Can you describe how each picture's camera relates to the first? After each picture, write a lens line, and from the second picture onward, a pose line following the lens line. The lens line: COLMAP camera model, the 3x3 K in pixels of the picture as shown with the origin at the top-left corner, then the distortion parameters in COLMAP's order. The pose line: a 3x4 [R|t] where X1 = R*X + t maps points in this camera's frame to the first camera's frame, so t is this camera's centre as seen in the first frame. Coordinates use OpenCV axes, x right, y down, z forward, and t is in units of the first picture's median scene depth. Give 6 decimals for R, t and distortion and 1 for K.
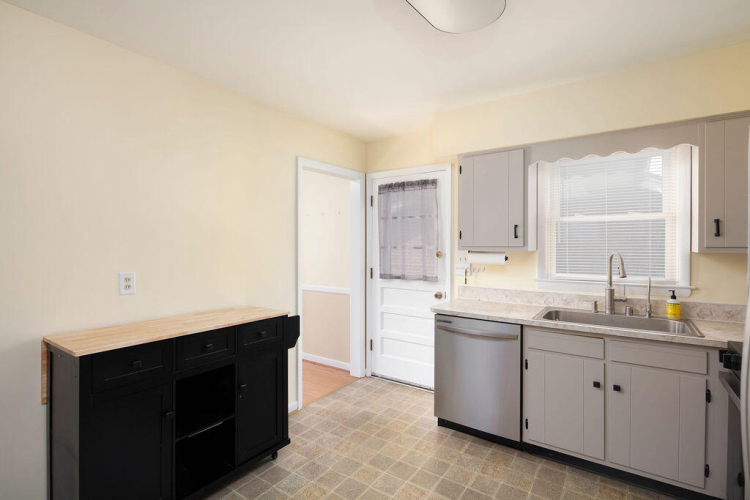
lens RADIAL K [[366.6, 0, 376.4], [0, 366.6, 246.8], [0, 0, 1]] dist [0.001922, -0.003065]
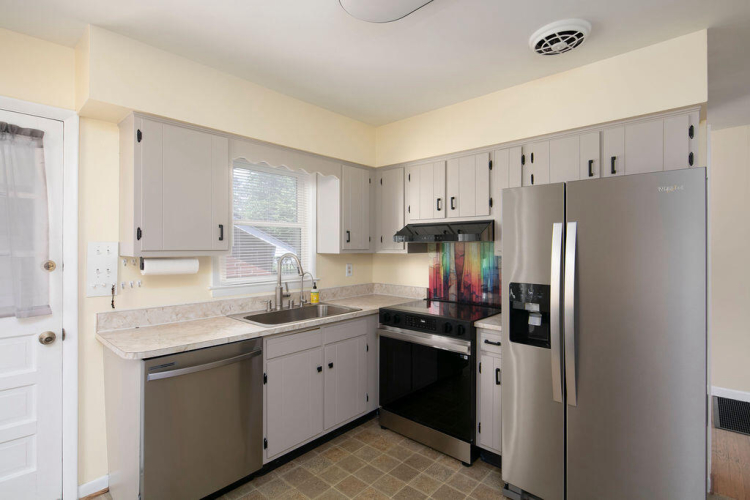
lens RADIAL K [[366.6, 0, 374.9], [0, 366.6, 246.0], [0, 0, 1]] dist [0.001922, -0.003065]
pose [[0.120332, 0.002928, 0.992729, -0.382266], [0.005185, 0.999980, -0.003578, -0.005125], [-0.992720, 0.005578, 0.120314, 0.502294]]
